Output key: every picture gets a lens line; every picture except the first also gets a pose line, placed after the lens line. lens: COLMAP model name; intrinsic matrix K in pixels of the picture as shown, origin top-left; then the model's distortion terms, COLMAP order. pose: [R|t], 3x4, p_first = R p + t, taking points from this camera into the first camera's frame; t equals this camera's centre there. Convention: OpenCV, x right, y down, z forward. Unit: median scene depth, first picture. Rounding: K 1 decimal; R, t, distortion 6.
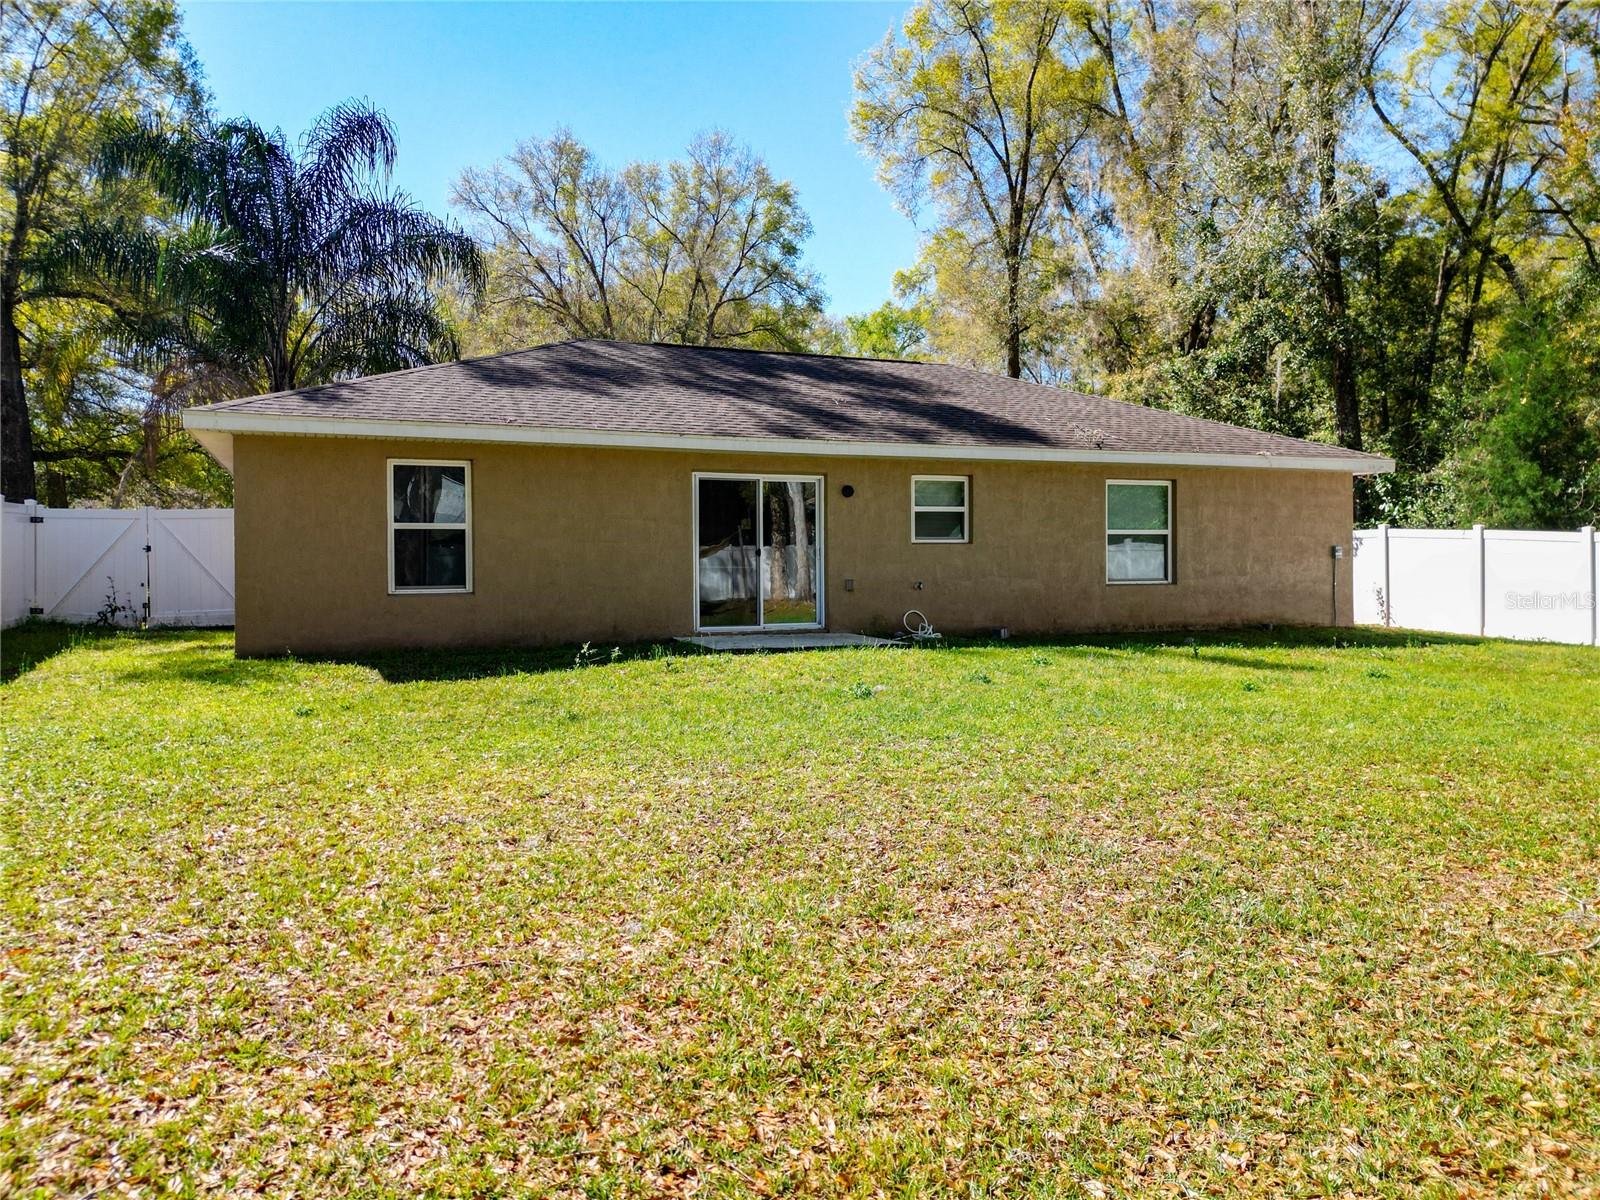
lens RADIAL K [[1111.9, 0, 789.9], [0, 1111.9, 609.9], [0, 0, 1]] dist [0.045736, -0.055678]
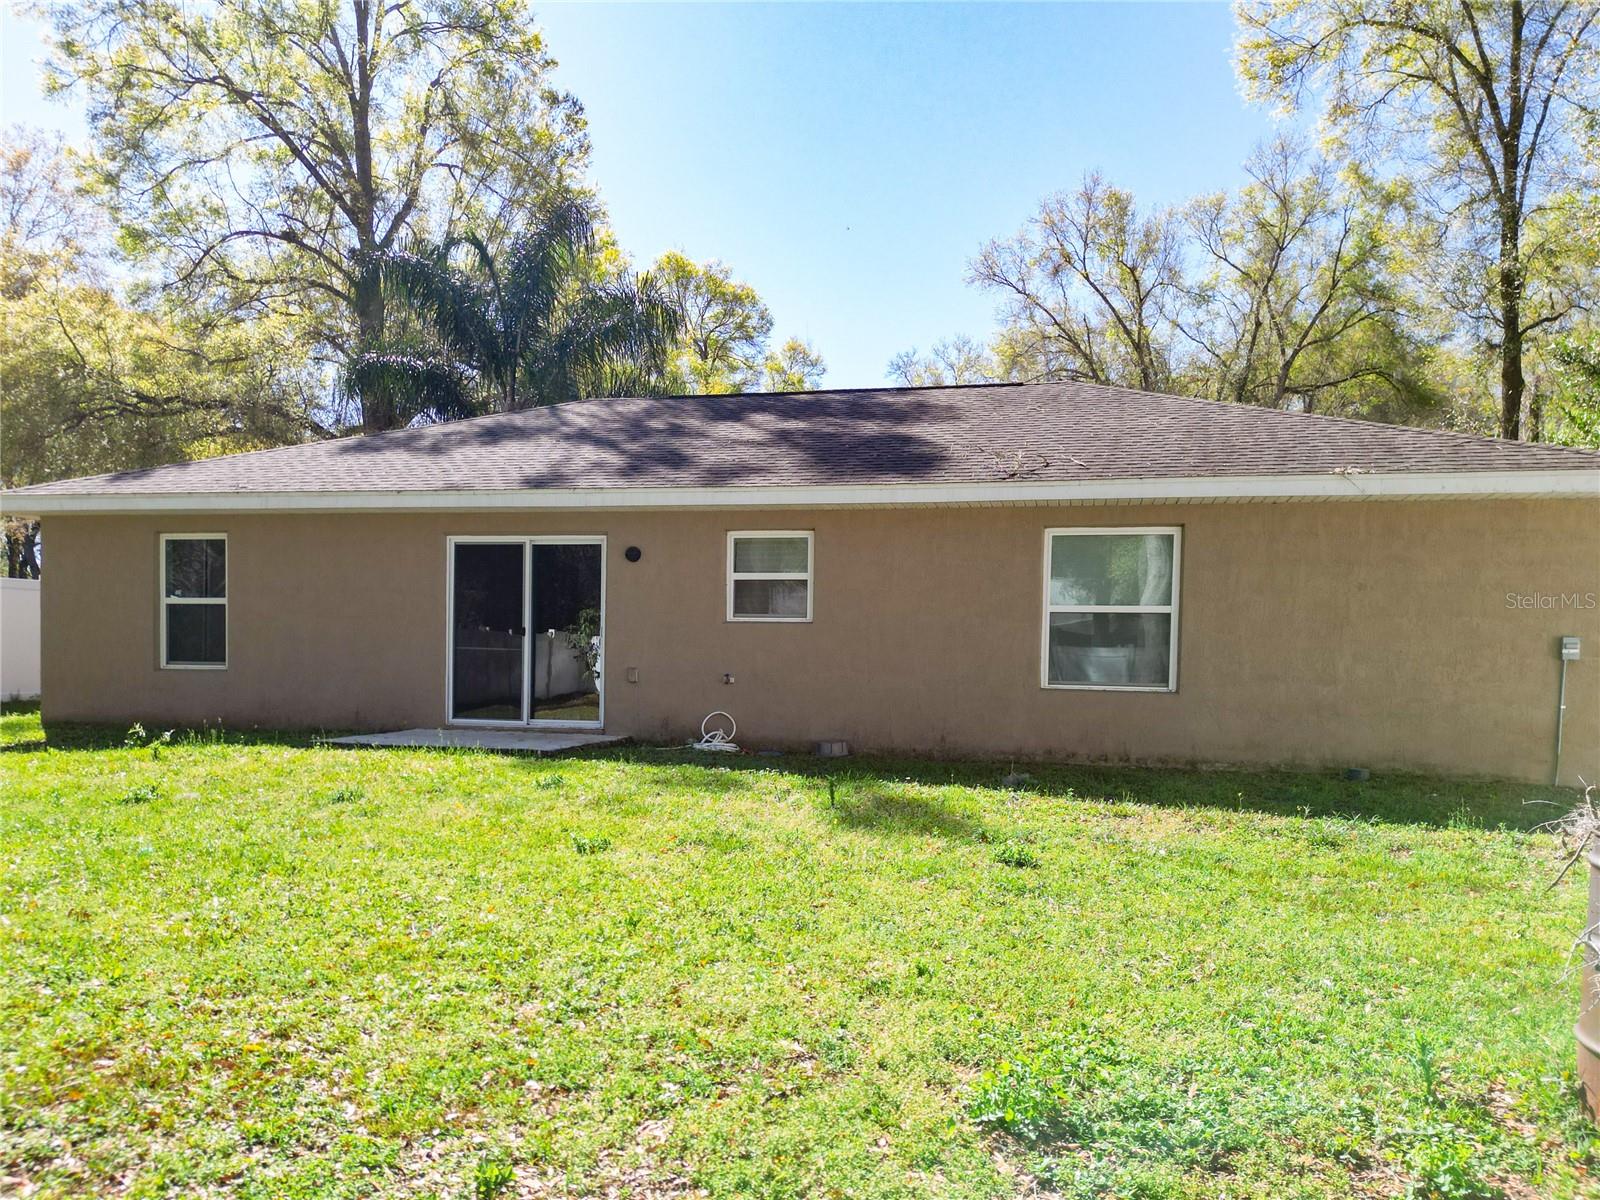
lens RADIAL K [[1151.9, 0, 801.4], [0, 1151.9, 728.4], [0, 0, 1]] dist [0.022132, -0.065991]
pose [[0.824060, 0.054383, -0.563886, 0.591224], [-0.044807, 0.998520, 0.030820, -0.015539], [0.564728, -0.000132, 0.825277, 0.395807]]
